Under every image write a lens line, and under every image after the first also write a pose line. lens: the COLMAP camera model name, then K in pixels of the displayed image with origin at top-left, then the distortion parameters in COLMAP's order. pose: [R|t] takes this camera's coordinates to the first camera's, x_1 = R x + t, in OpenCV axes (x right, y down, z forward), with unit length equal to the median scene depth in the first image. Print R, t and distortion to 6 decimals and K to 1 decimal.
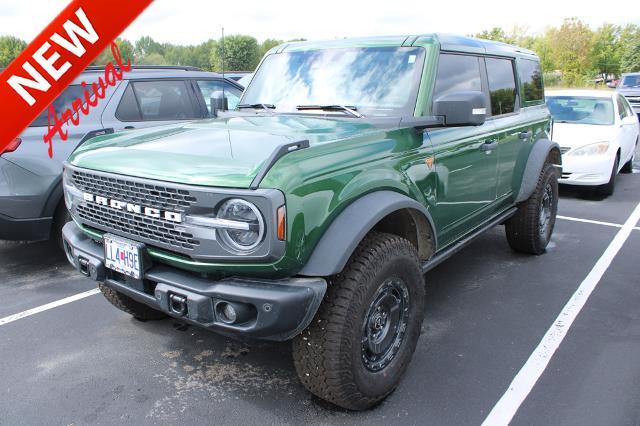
lens RADIAL K [[524.6, 0, 312.6], [0, 524.6, 192.4], [0, 0, 1]] dist [-0.151448, 0.134688]
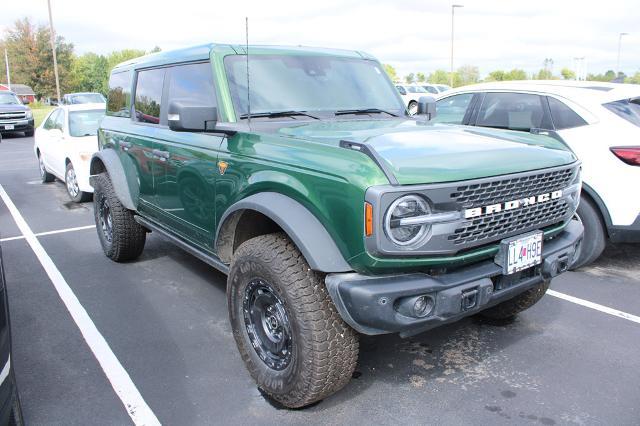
lens RADIAL K [[524.6, 0, 312.6], [0, 524.6, 192.4], [0, 0, 1]] dist [-0.151448, 0.134688]
pose [[0.285733, -0.160904, 0.944704, -1.440295], [0.196788, 0.974647, 0.106483, -0.182877], [-0.937886, 0.155481, 0.310153, 1.070069]]
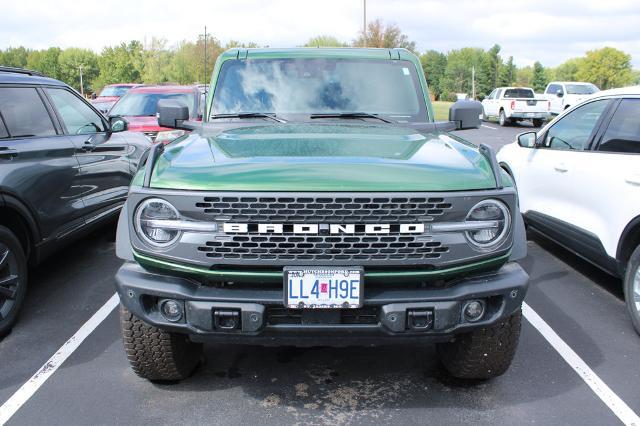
lens RADIAL K [[524.6, 0, 312.6], [0, 524.6, 192.4], [0, 0, 1]] dist [-0.151448, 0.134688]
pose [[0.789002, -0.096668, 0.606738, -0.898791], [0.110429, 0.993775, 0.014732, -0.047741], [-0.604385, 0.055378, 0.794766, 0.323841]]
